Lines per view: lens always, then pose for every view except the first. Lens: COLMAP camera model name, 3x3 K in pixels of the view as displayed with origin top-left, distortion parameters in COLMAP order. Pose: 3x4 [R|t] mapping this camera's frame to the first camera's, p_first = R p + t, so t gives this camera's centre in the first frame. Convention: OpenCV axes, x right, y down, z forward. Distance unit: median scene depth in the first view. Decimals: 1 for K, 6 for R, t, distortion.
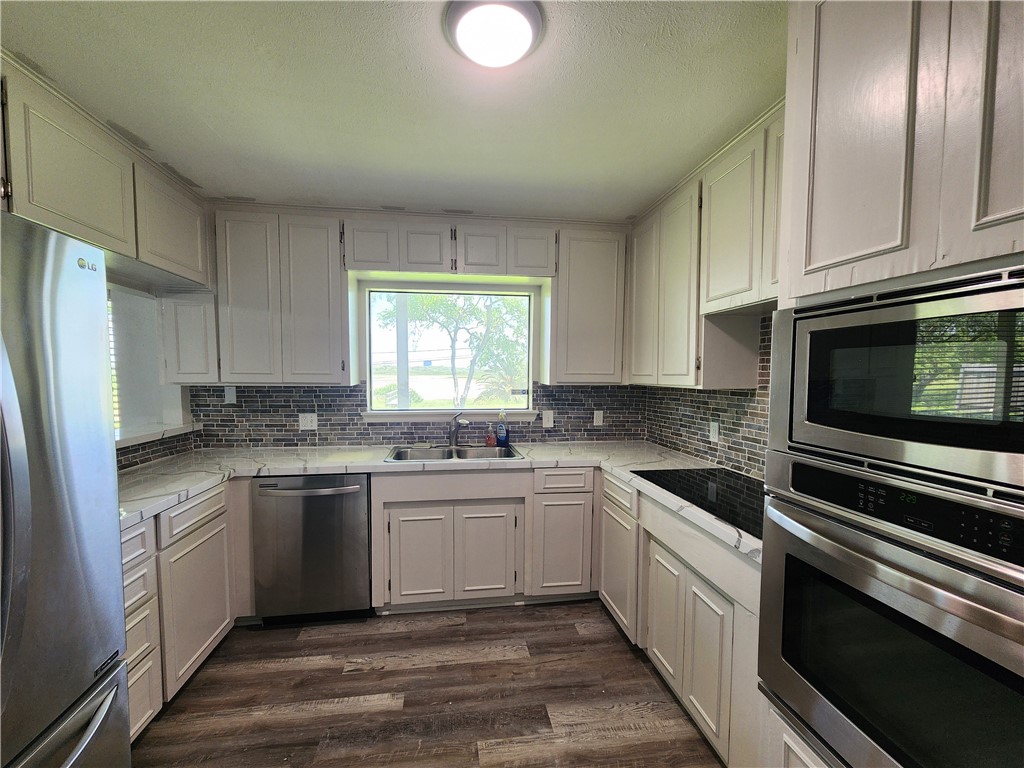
lens RADIAL K [[420.2, 0, 504.2], [0, 420.2, 397.9], [0, 0, 1]] dist [-0.000057, 0.000941]
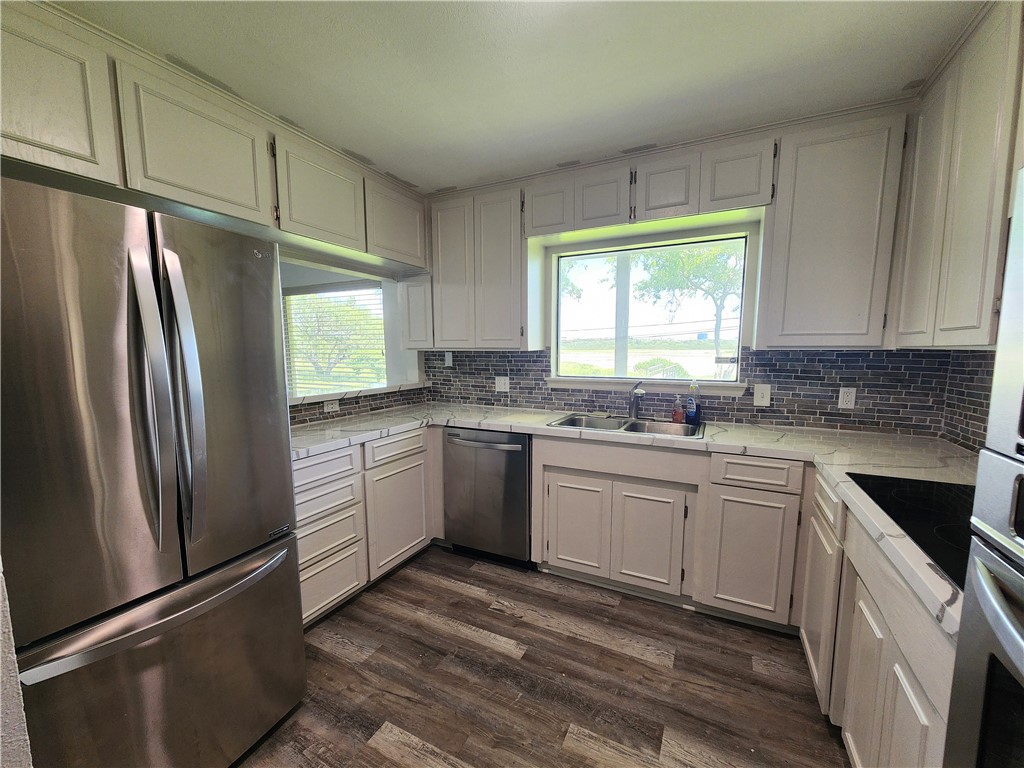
lens RADIAL K [[420.2, 0, 504.2], [0, 420.2, 397.9], [0, 0, 1]] dist [-0.000057, 0.000941]
pose [[0.817538, 0.061995, -0.572528, 0.207569], [-0.027724, 0.997273, 0.068400, 0.019919], [0.575207, -0.040047, 0.817027, 0.116430]]
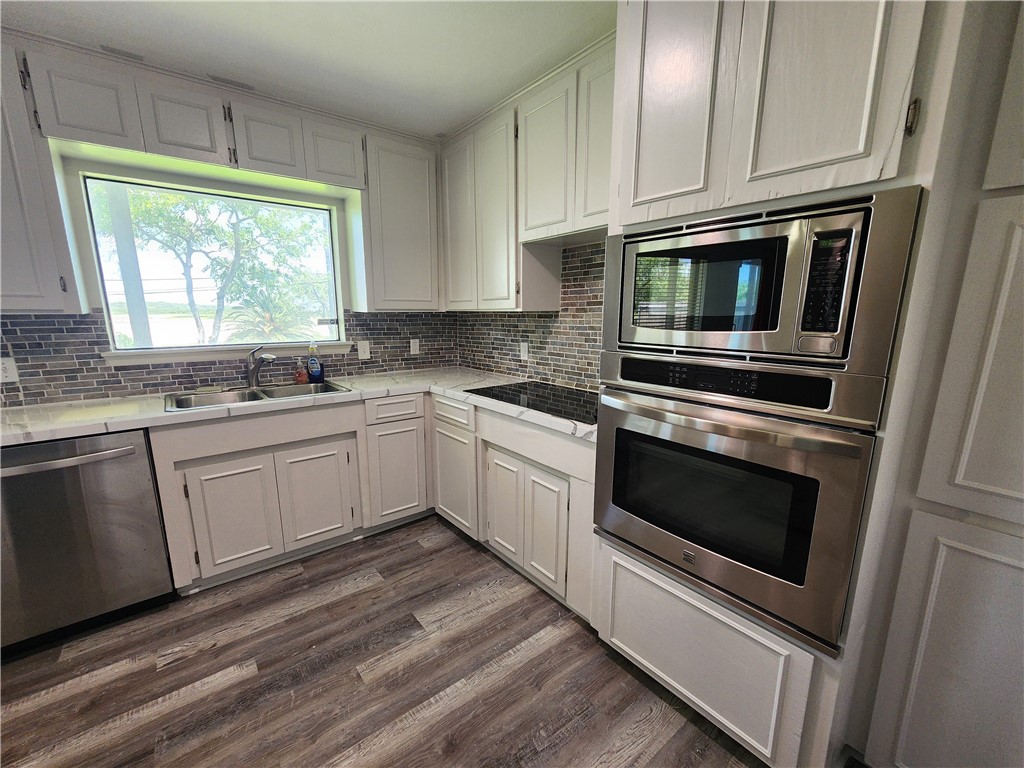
lens RADIAL K [[422.2, 0, 505.2], [0, 422.2, 395.4], [0, 0, 1]] dist [0.002045, 0.000824]
pose [[0.866834, -0.103248, 0.487790, -0.121228], [0.033903, 0.988266, 0.148933, 0.026708], [-0.497443, -0.112563, 0.860163, 0.019356]]
